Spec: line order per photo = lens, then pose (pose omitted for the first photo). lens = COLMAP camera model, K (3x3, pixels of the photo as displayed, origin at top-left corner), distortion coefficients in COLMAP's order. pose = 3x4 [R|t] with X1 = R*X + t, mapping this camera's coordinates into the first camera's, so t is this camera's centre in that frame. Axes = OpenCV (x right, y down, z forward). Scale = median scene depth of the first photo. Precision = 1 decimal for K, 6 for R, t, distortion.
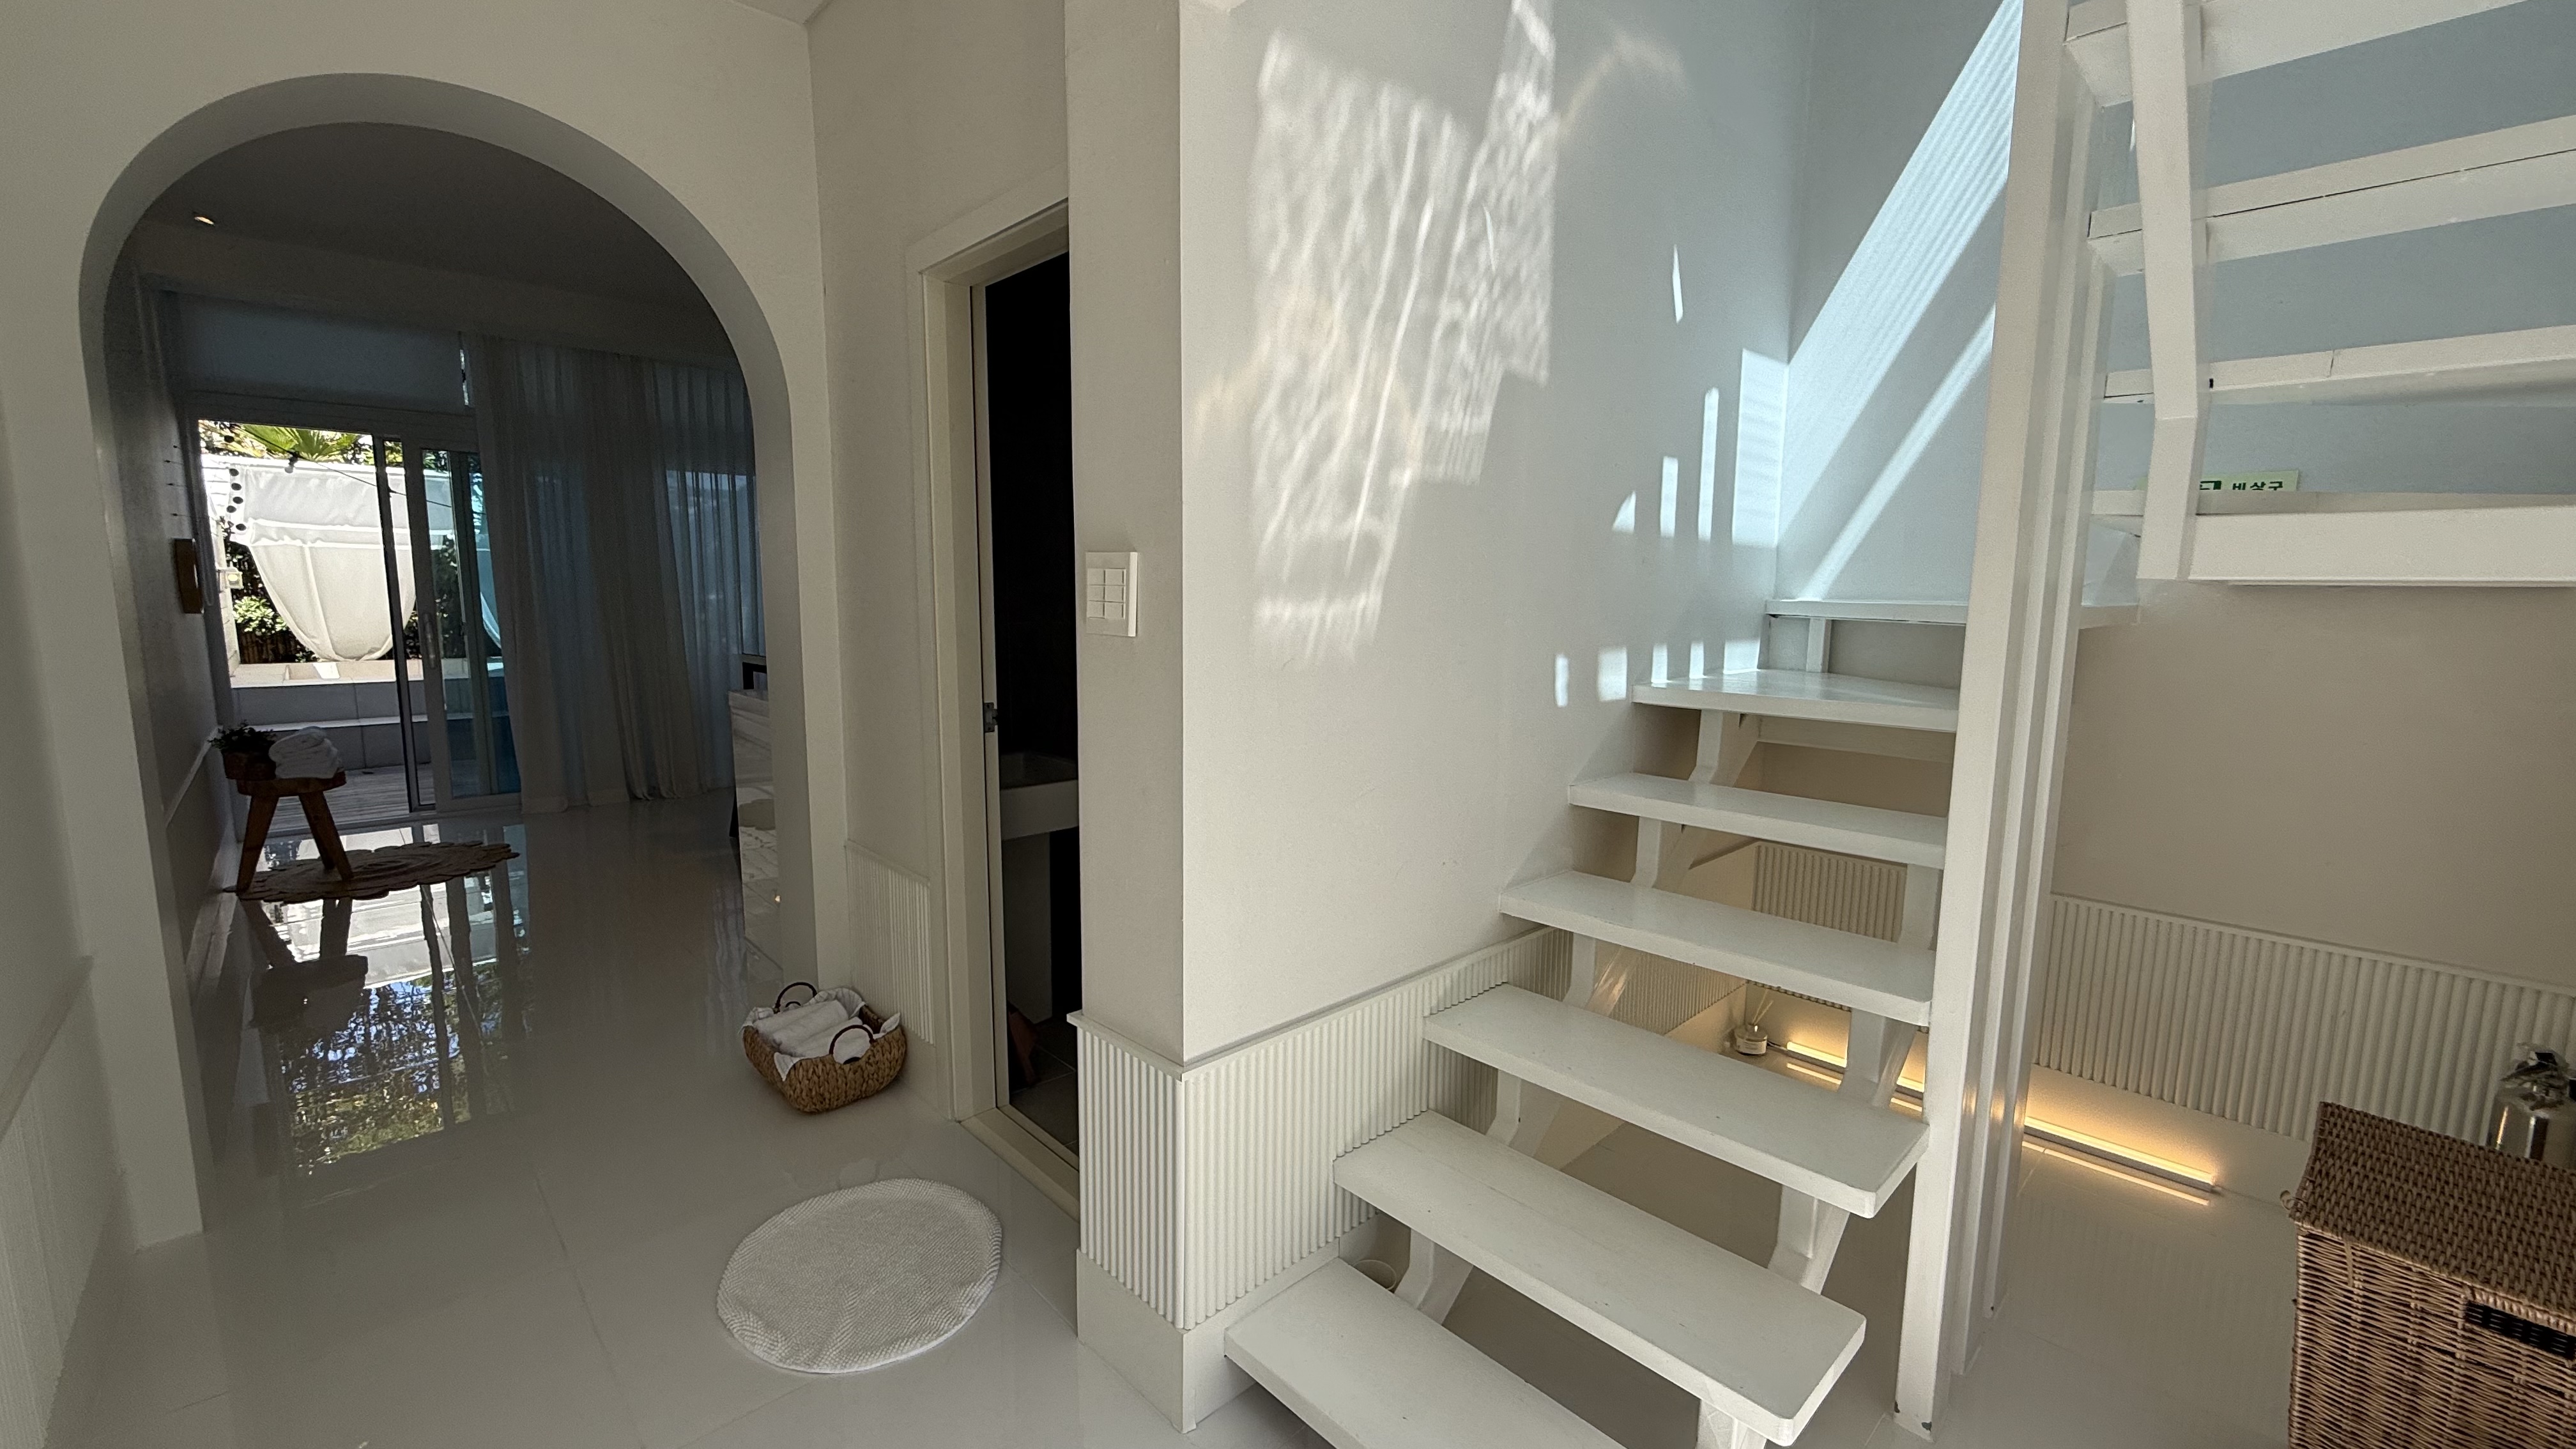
lens RADIAL K [[1022.3, 0, 1282.5], [0, 1022.3, 723.3], [0, 0, 1]] dist [-0.001055, -0.000141]
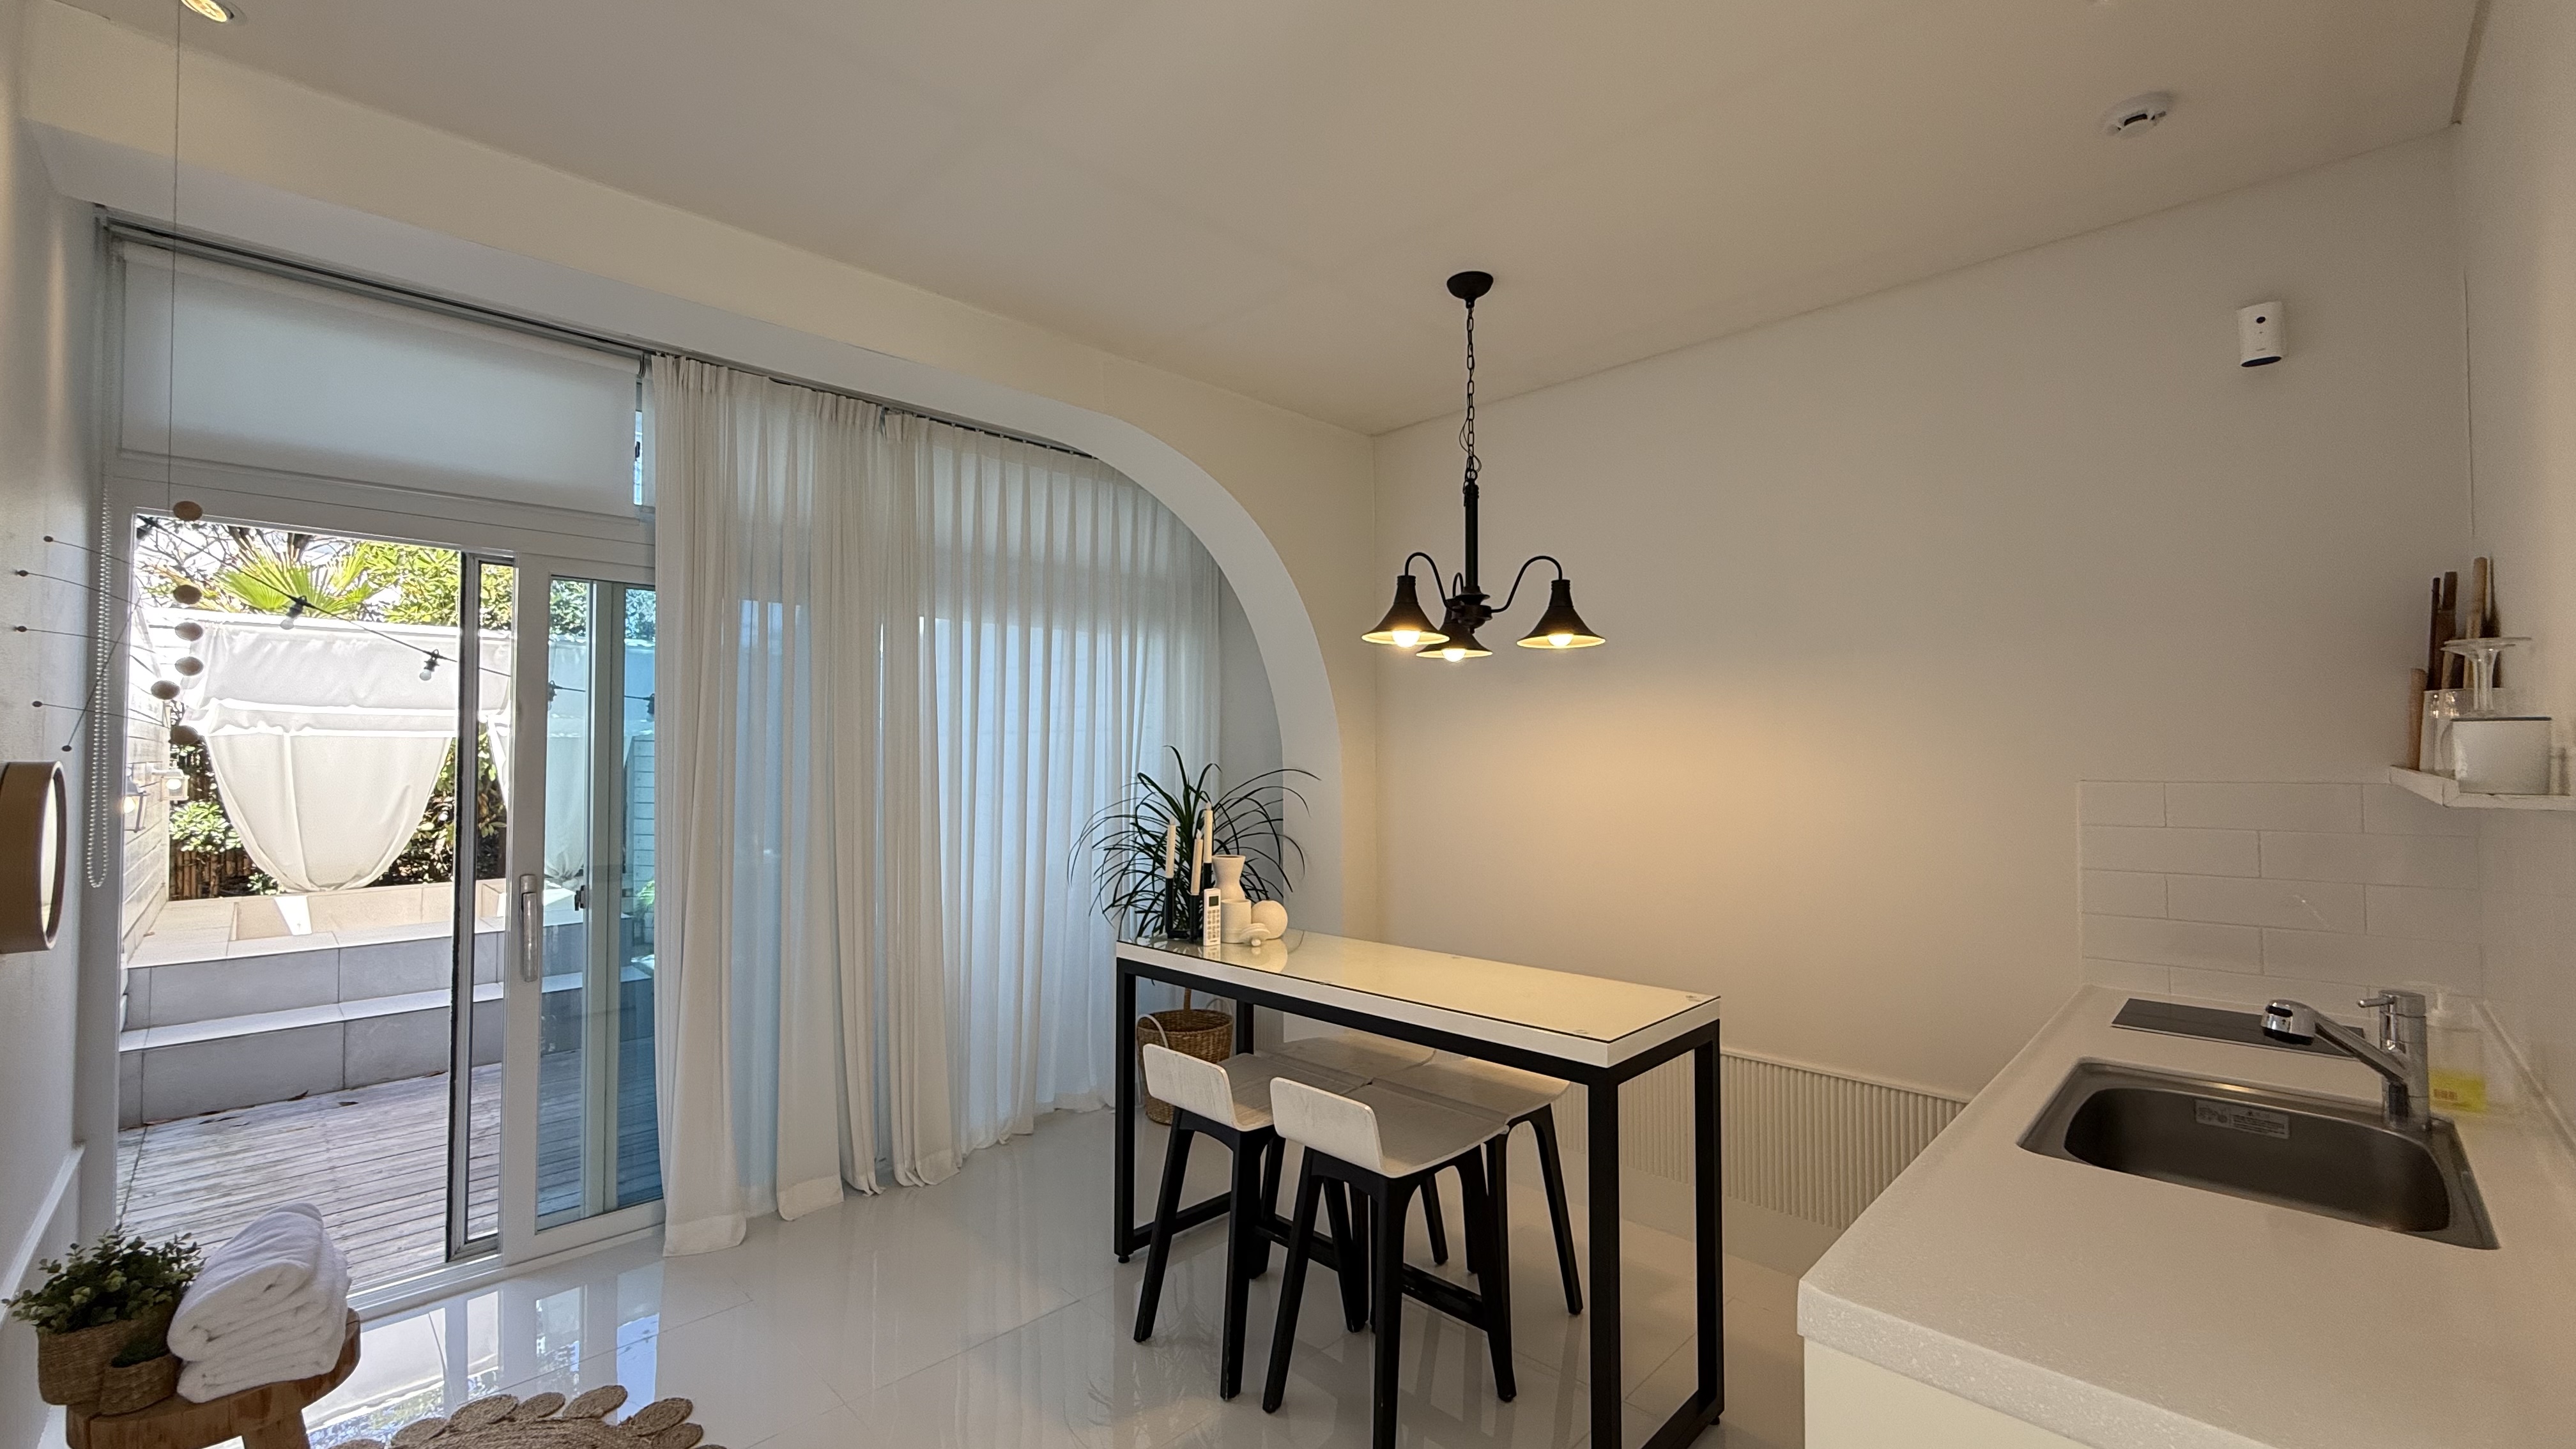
lens RADIAL K [[1022.3, 0, 1293.3], [0, 1022.3, 730.4], [0, 0, 1]] dist [-0.001055, -0.000141]
pose [[0.999445, -0.007518, 0.032444, -0.279541], [0.012449, 0.987900, -0.154595, -0.058395], [-0.030889, 0.154913, 0.987445, 0.275464]]
